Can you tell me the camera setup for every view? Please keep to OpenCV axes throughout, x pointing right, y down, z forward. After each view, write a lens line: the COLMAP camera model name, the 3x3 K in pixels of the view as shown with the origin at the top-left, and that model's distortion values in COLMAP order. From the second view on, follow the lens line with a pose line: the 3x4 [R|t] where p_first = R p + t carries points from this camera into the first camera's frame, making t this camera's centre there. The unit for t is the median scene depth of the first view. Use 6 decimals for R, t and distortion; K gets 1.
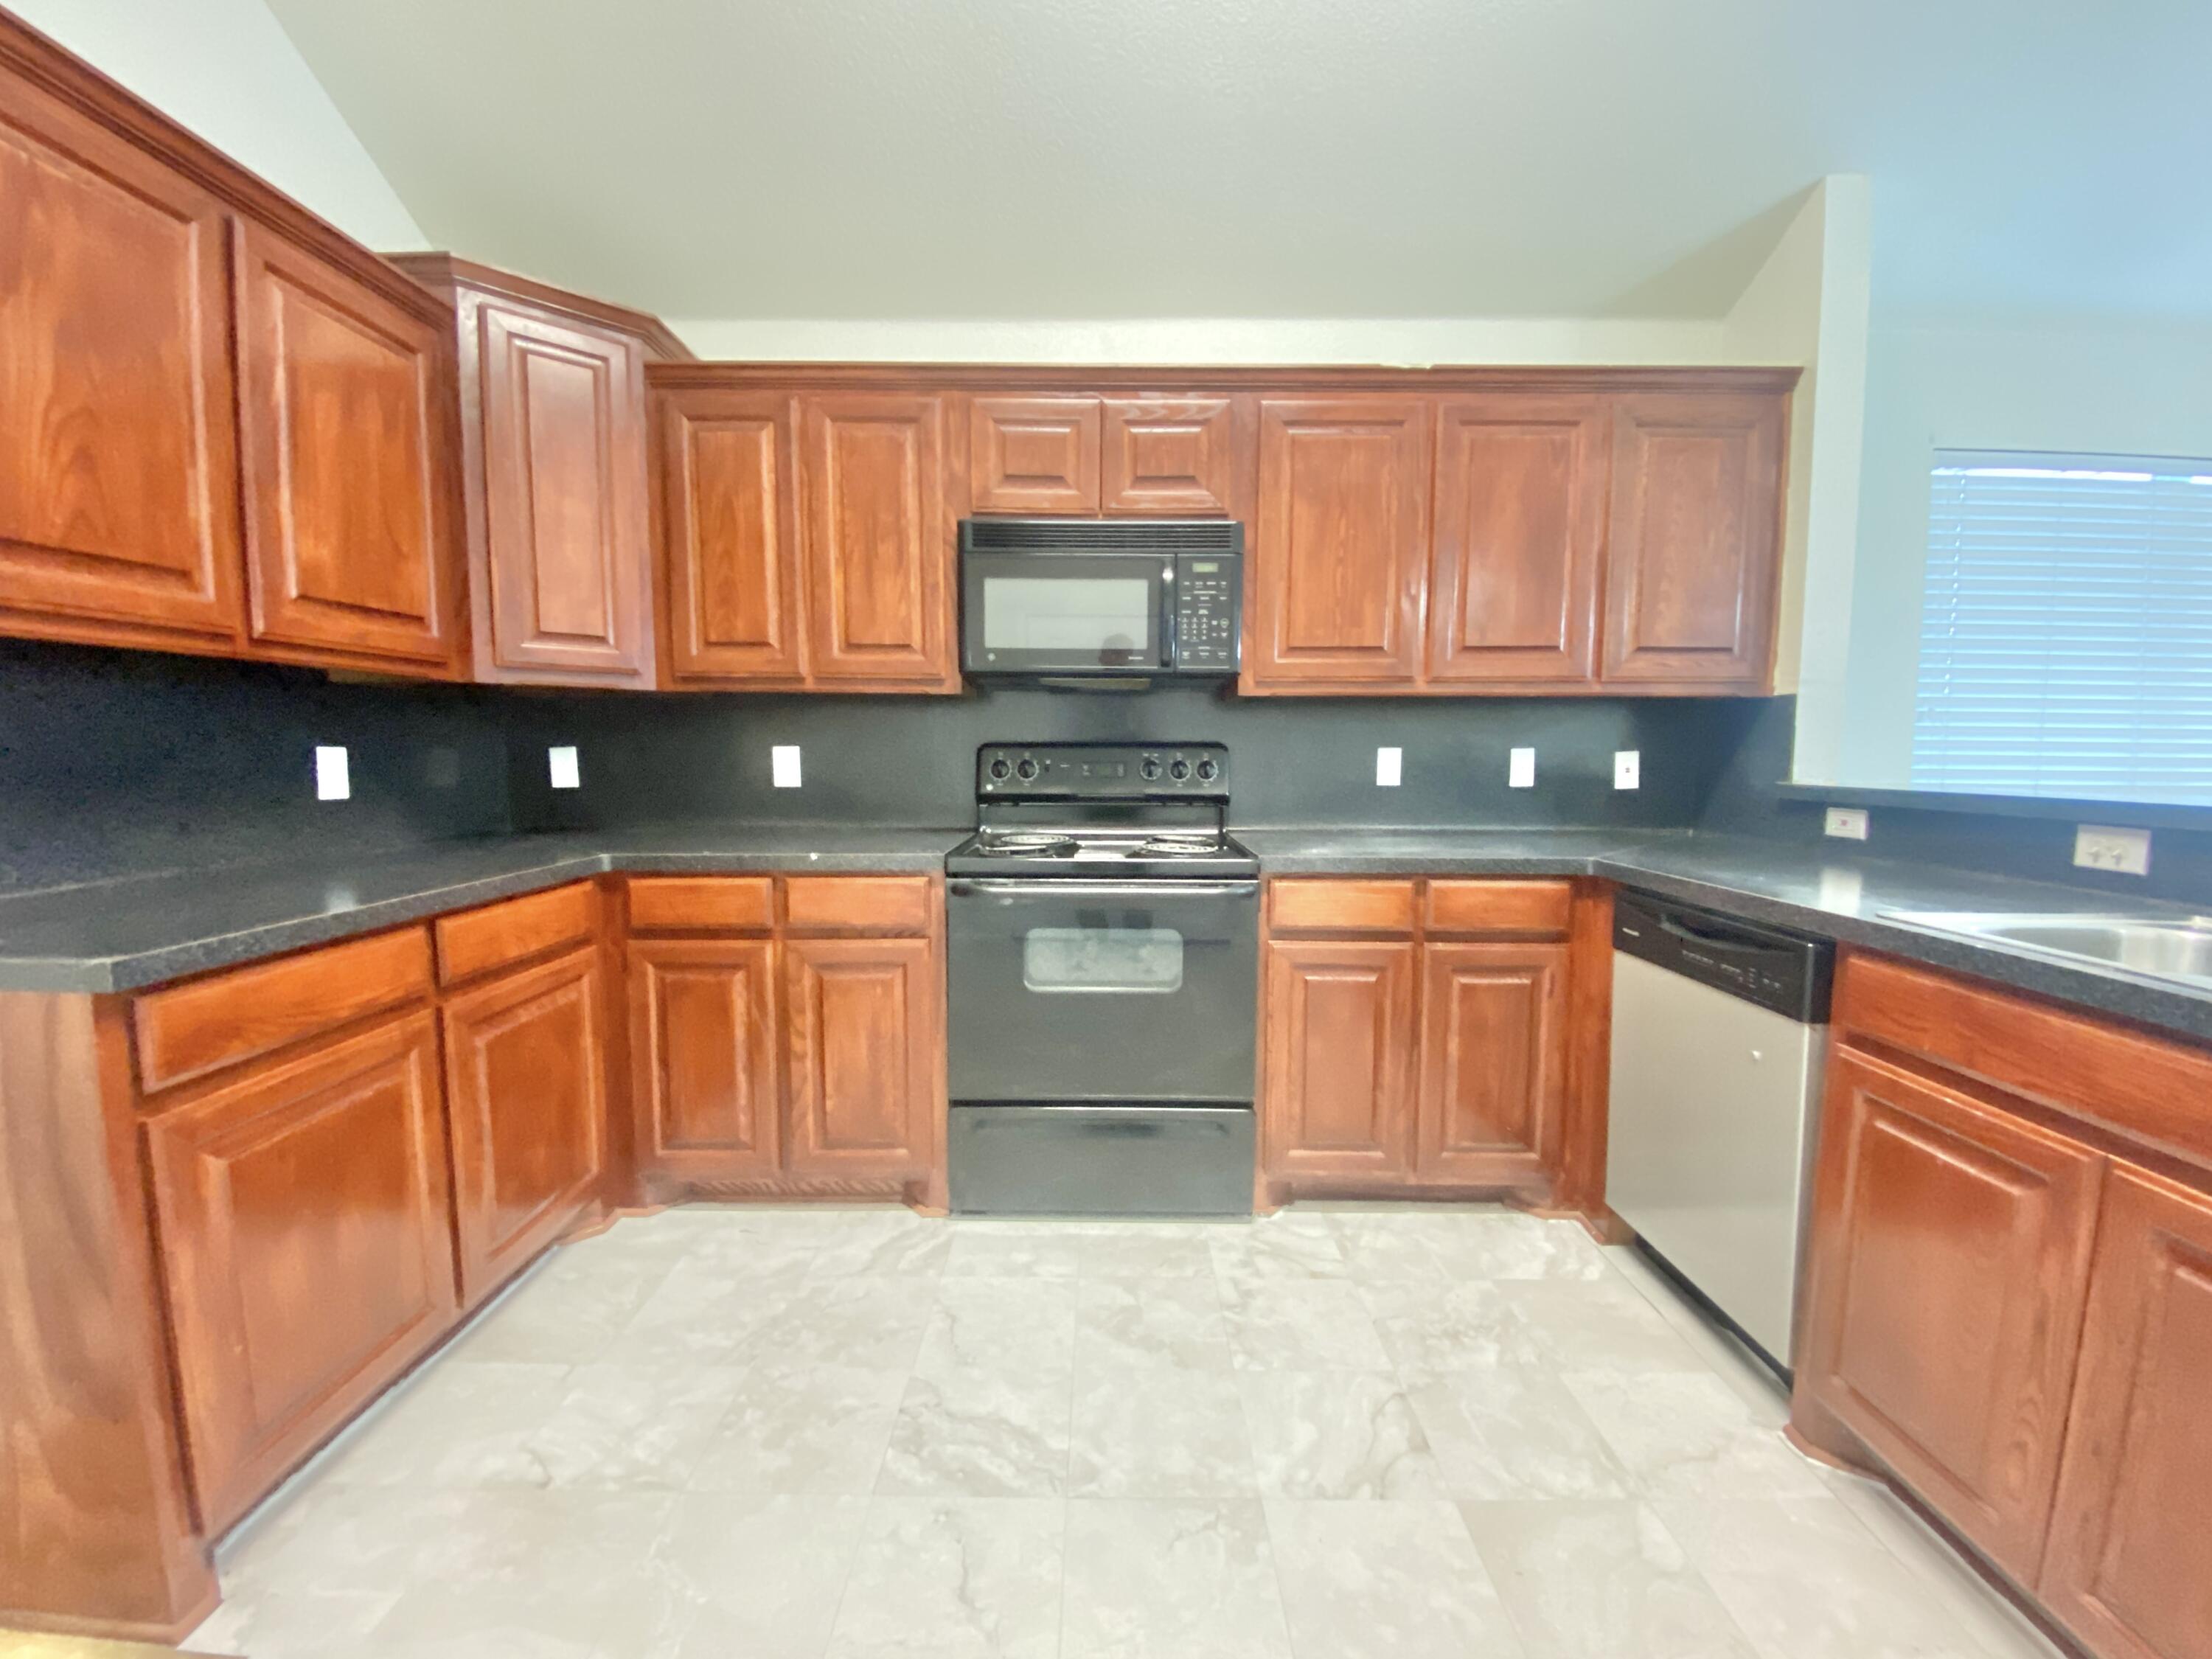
lens RADIAL K [[909.6, 0, 1111.8], [0, 909.6, 819.9], [0, 0, 1]] dist [0.003048, -0.005721]
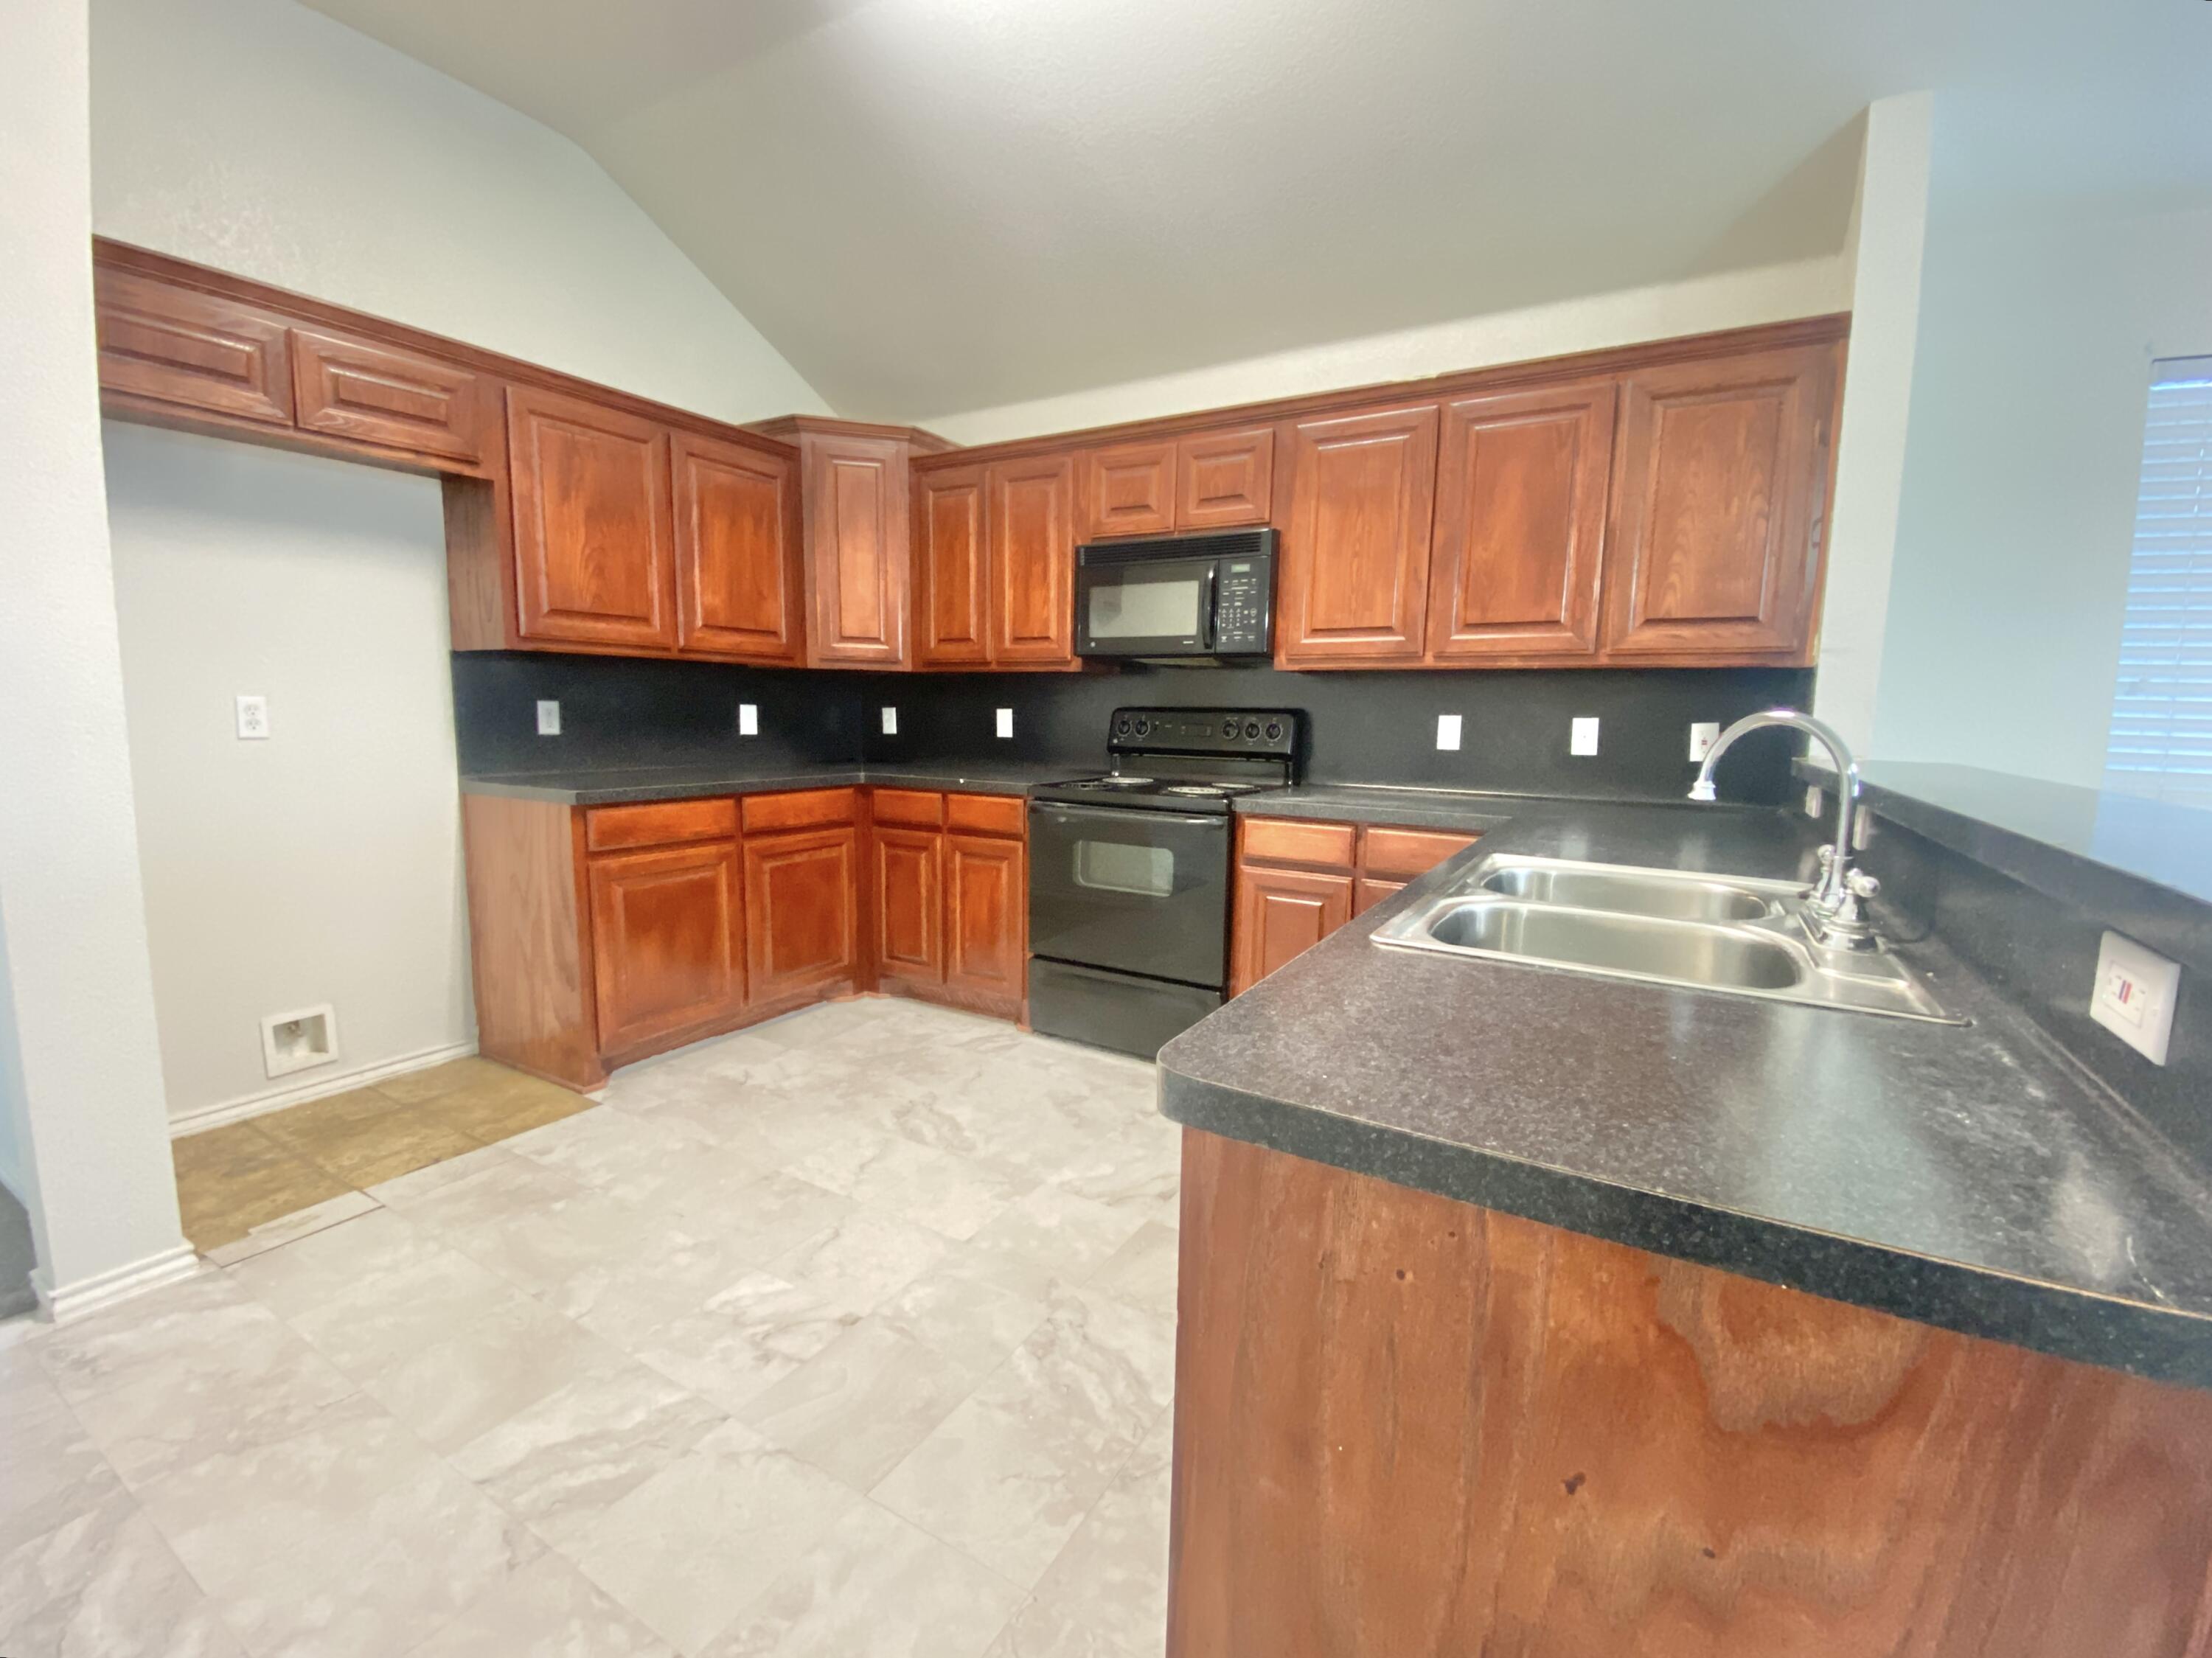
lens RADIAL K [[909.5, 0, 1142.5], [0, 909.5, 829.1], [0, 0, 1]] dist [0.003048, -0.005721]
pose [[0.875376, 0.073874, -0.477765, 0.658456], [-0.053808, 0.997004, 0.055572, 0.019844], [0.480439, -0.022939, 0.876728, -0.188400]]
